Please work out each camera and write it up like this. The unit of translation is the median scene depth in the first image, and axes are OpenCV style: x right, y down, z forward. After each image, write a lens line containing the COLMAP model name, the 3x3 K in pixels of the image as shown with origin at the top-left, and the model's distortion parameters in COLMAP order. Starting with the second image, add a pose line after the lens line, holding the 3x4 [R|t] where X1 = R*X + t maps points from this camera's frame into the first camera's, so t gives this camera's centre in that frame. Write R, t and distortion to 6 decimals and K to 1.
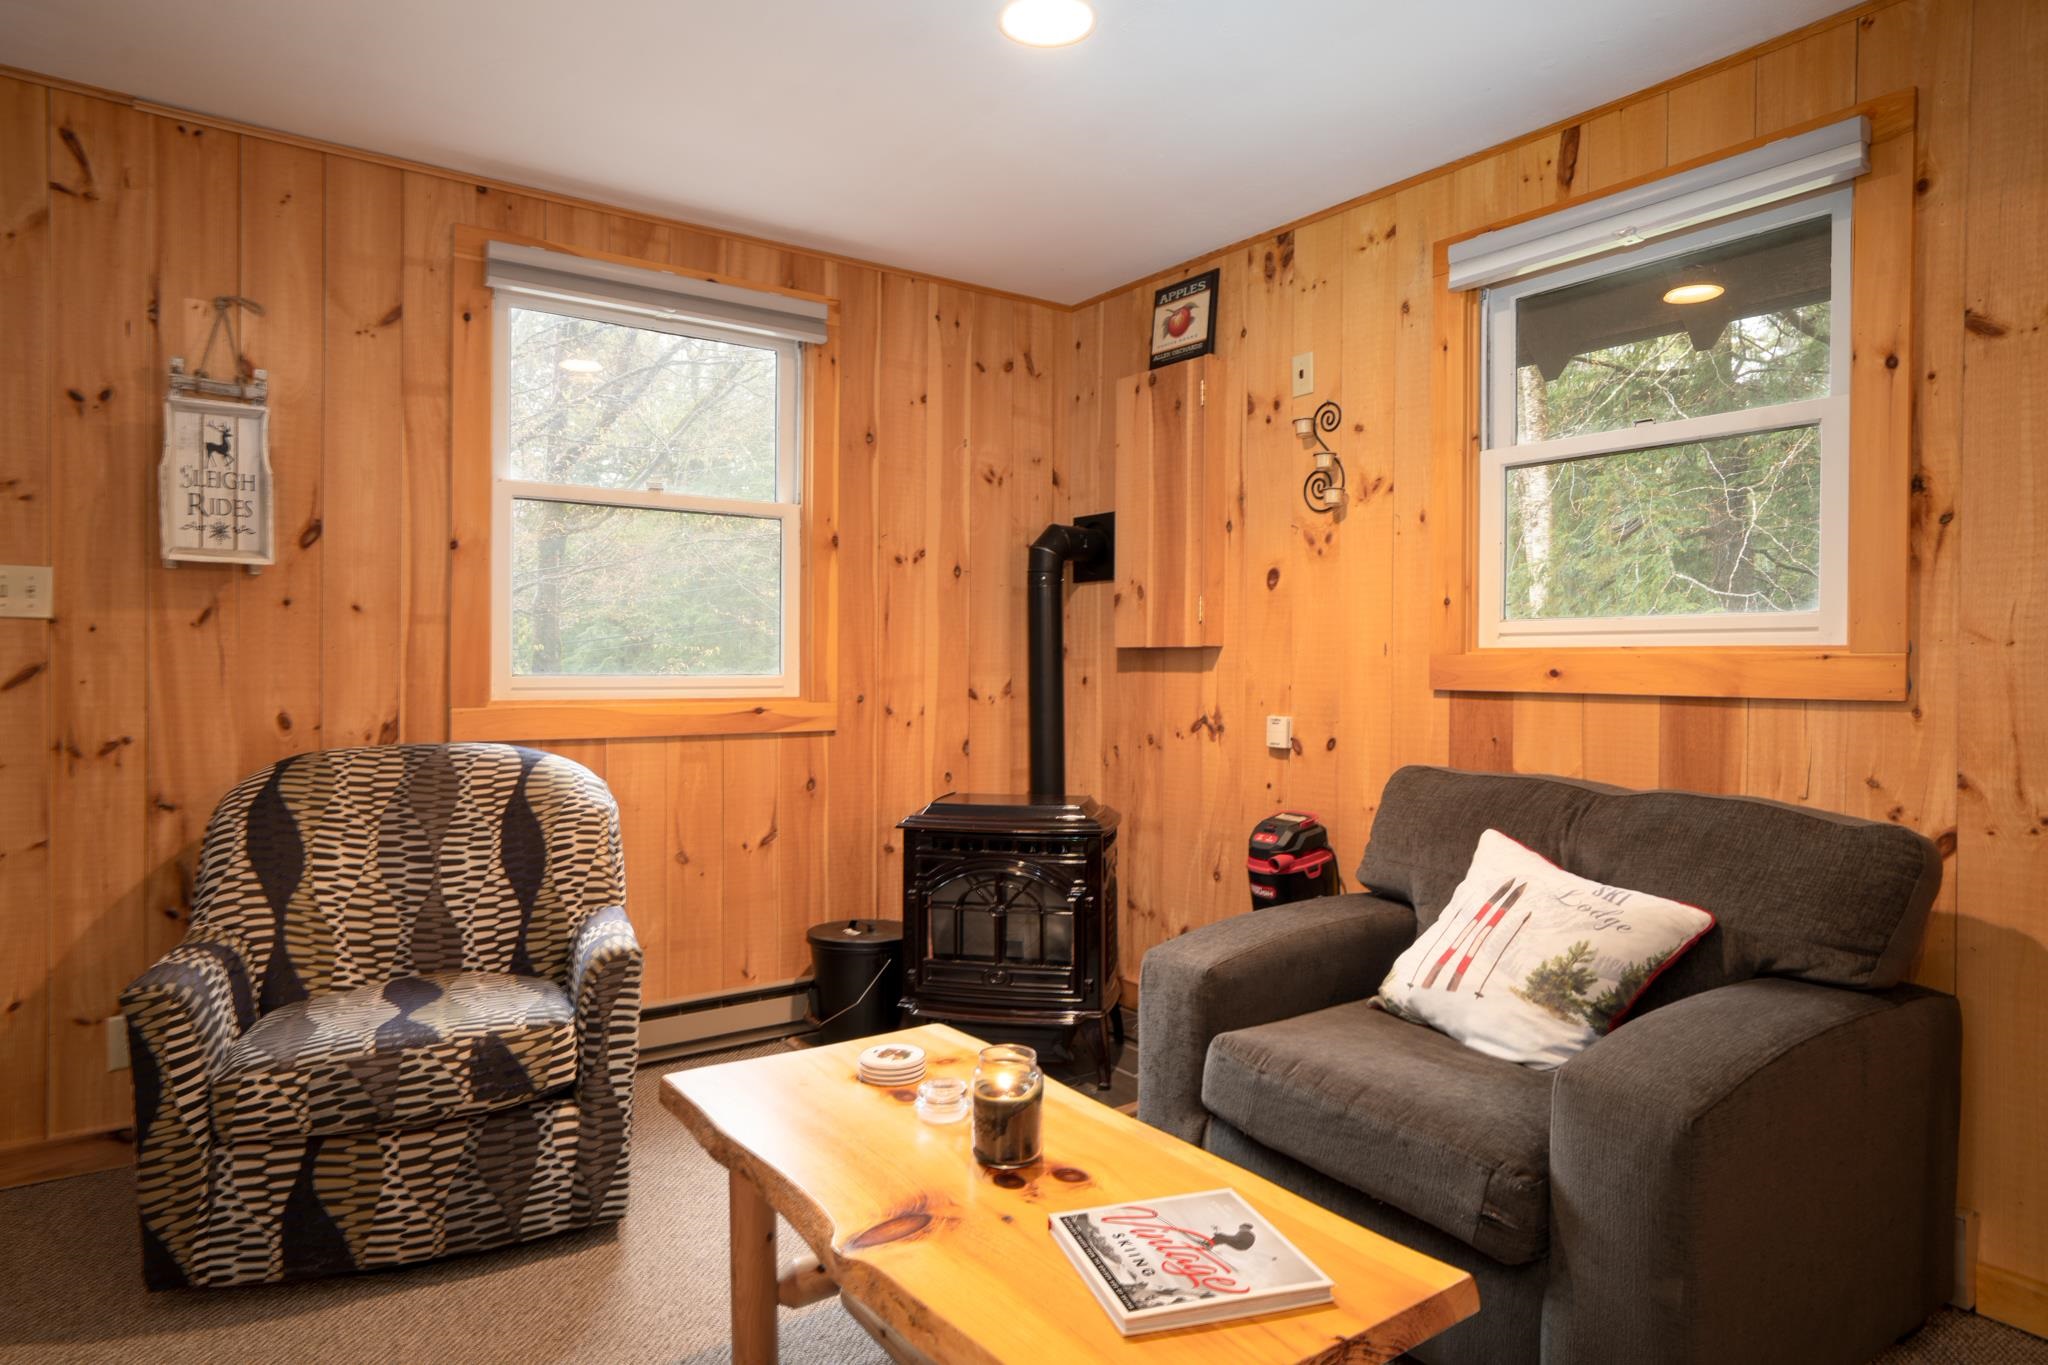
lens RADIAL K [[1177.7, 0, 1016.9], [0, 1177.7, 693.2], [0, 0, 1]] dist [-0.046535, 0.038518]
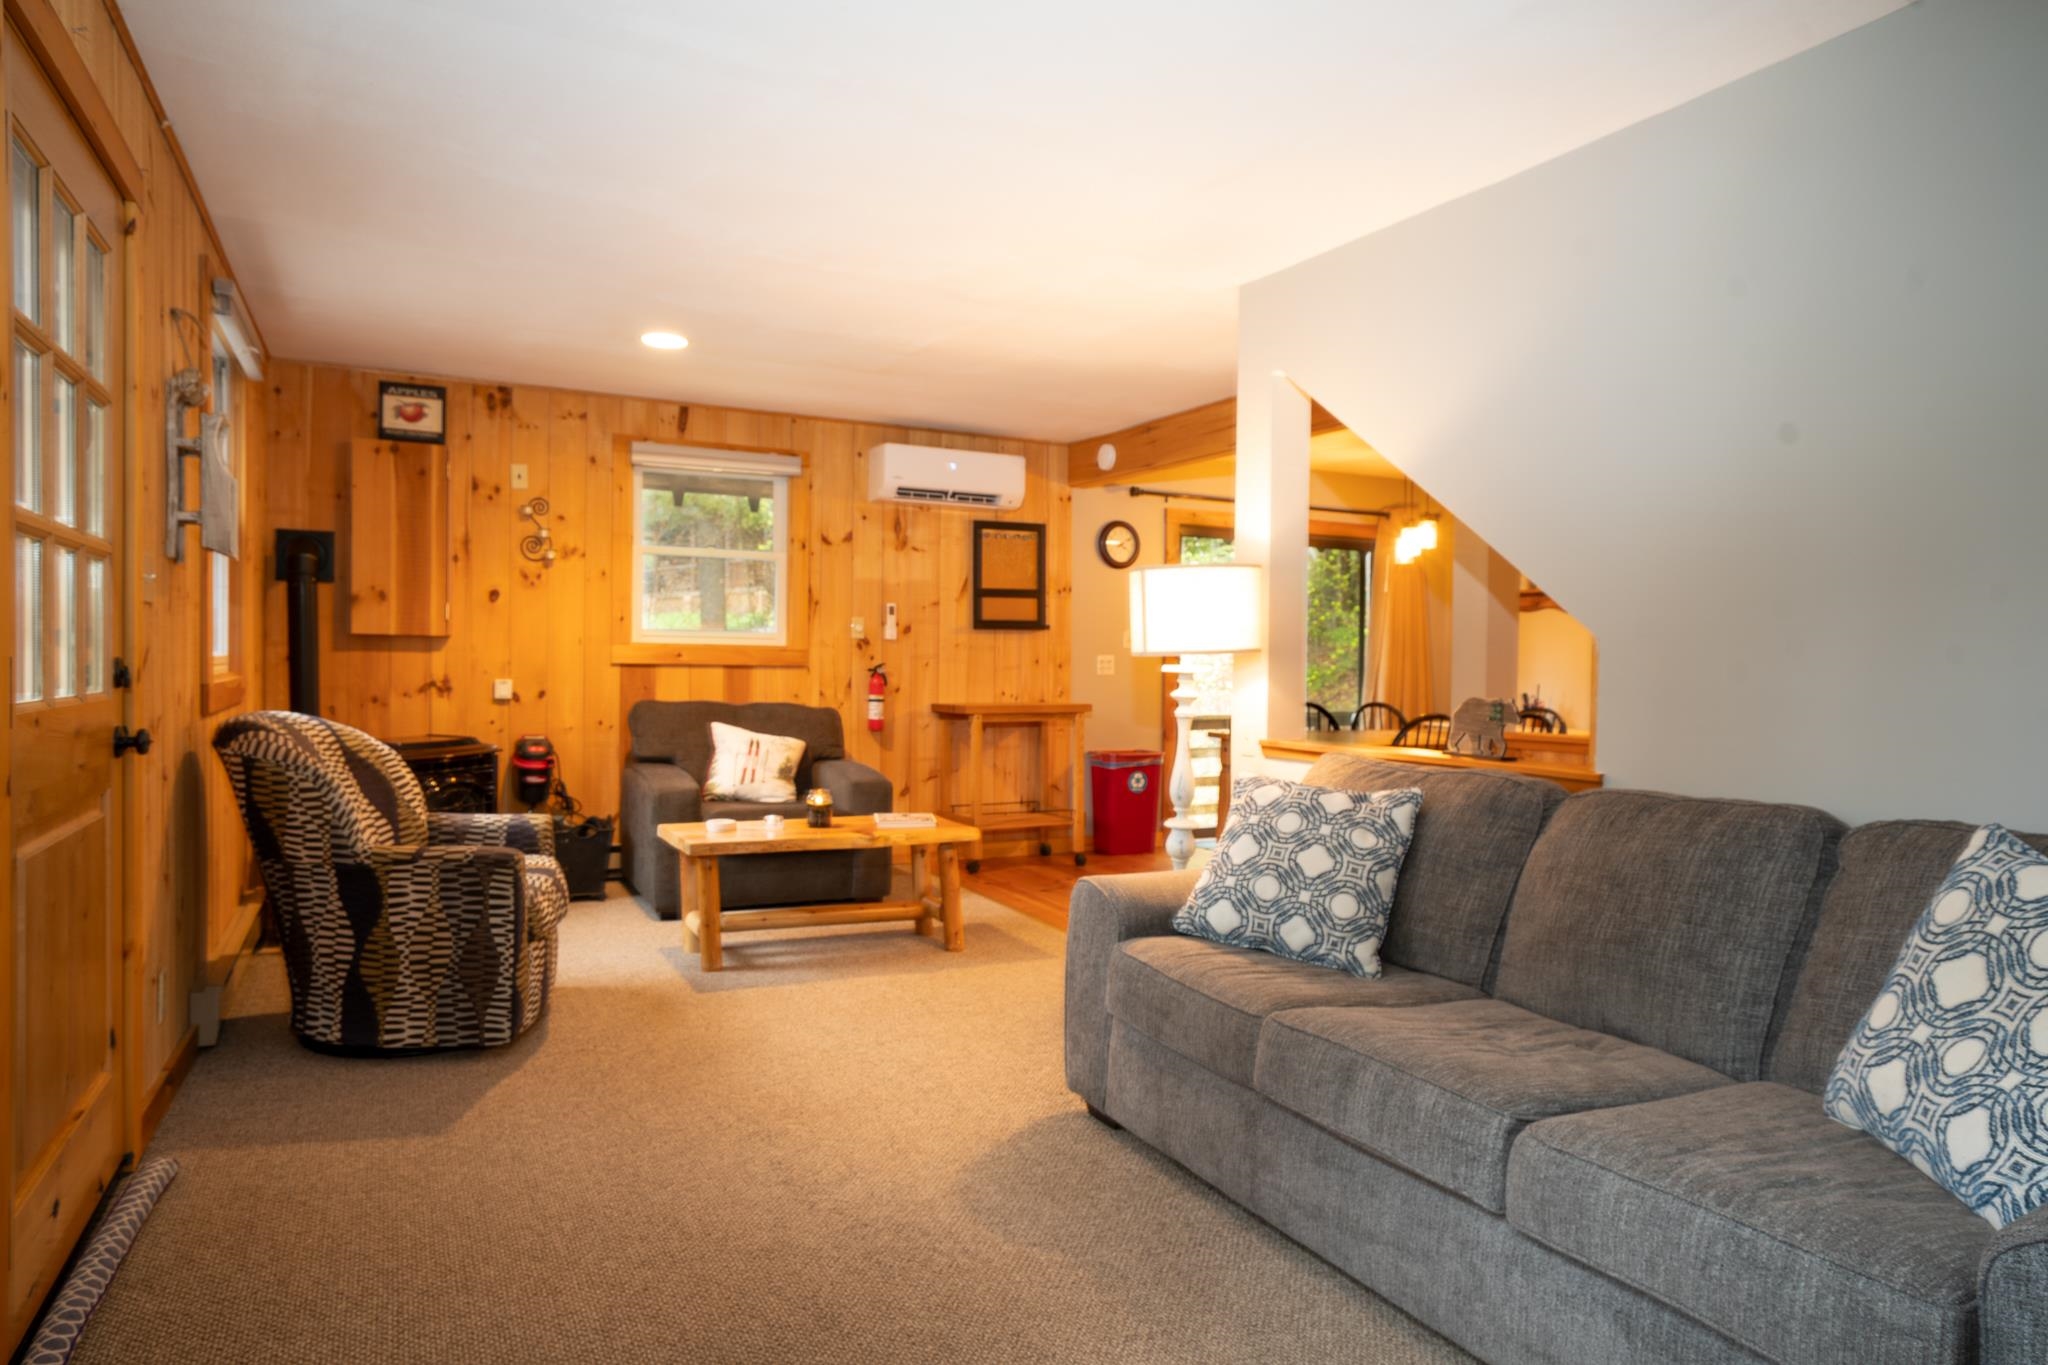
lens RADIAL K [[1182.4, 0, 1024.0], [0, 1182.4, 682.5], [0, 0, 1]] dist [-0.061977, 0.047589]
pose [[0.147431, -0.023320, 0.988797, -1.295127], [0.003518, 0.999728, 0.023053, -0.011470], [-0.989066, 0.000079, 0.147473, 0.030799]]
